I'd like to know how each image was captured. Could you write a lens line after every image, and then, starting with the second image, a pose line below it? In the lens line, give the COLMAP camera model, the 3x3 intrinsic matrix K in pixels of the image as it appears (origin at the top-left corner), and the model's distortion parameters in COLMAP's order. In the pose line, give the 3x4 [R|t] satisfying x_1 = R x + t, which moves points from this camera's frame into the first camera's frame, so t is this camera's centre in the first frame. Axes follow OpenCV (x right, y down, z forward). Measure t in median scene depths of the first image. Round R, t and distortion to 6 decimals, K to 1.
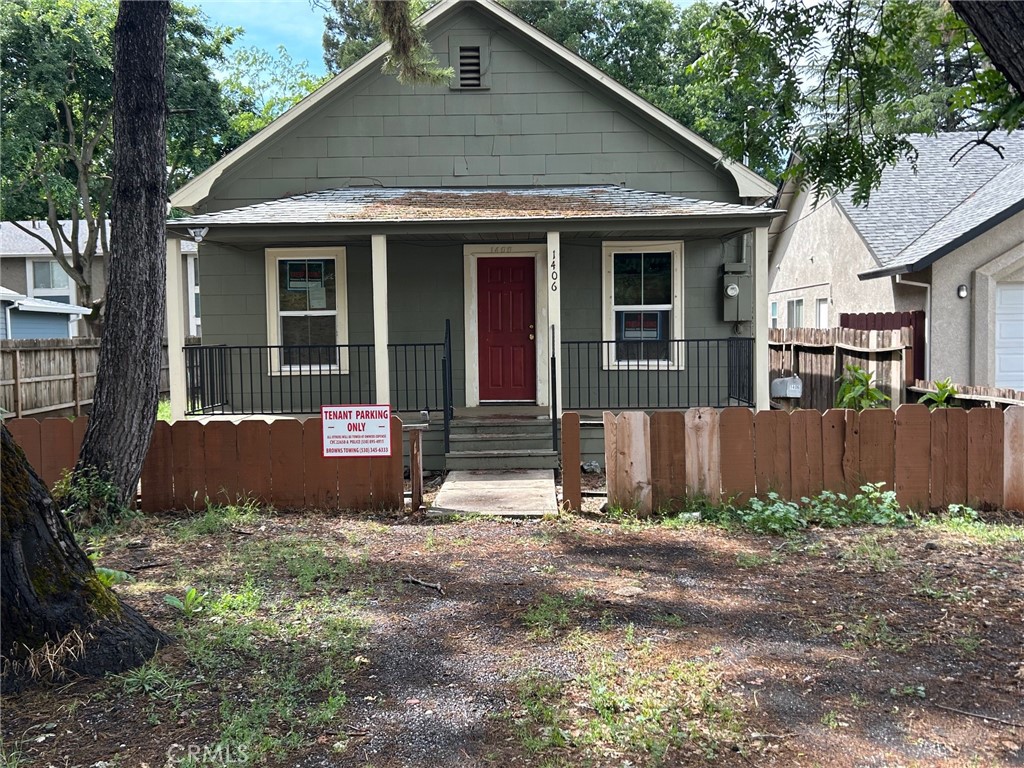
lens RADIAL K [[955.2, 0, 512.0], [0, 955.2, 384.0], [0, 0, 1]] dist [0.071842, -0.008003]
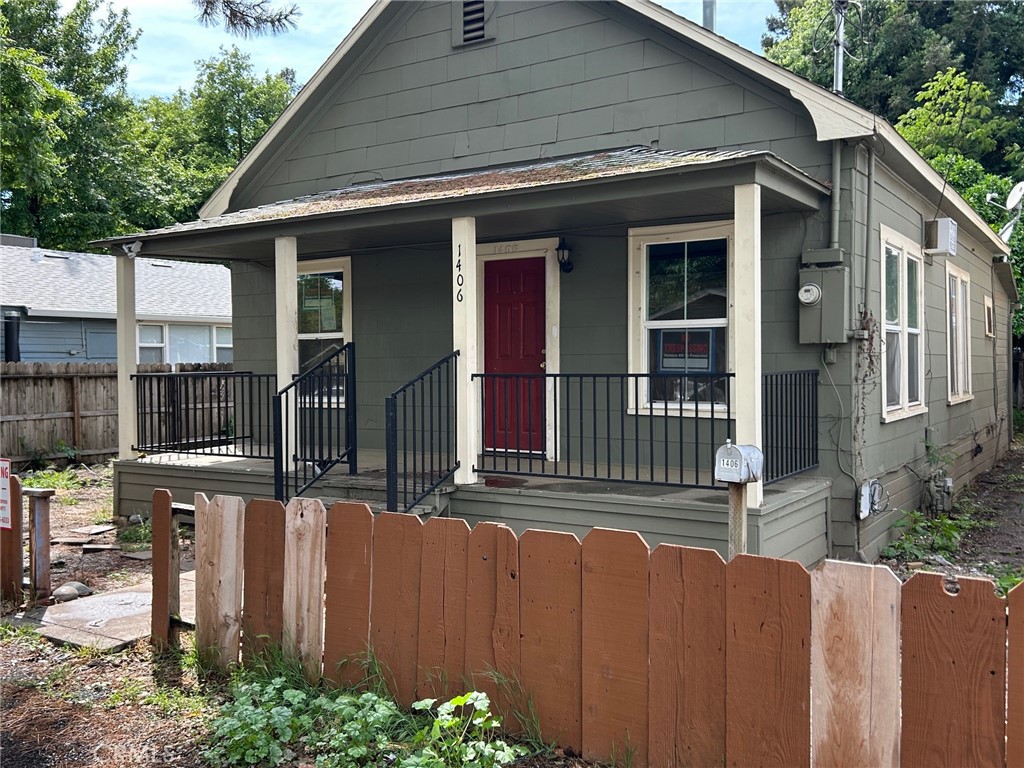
lens RADIAL K [[968.7, 0, 430.7], [0, 968.7, 372.6], [0, 0, 1]] dist [0.056043, -0.009922]
pose [[0.847269, 0.012919, -0.531006, 0.345738], [-0.030681, 0.999225, -0.024645, -0.023533], [0.530277, 0.037173, 0.847009, 0.332770]]
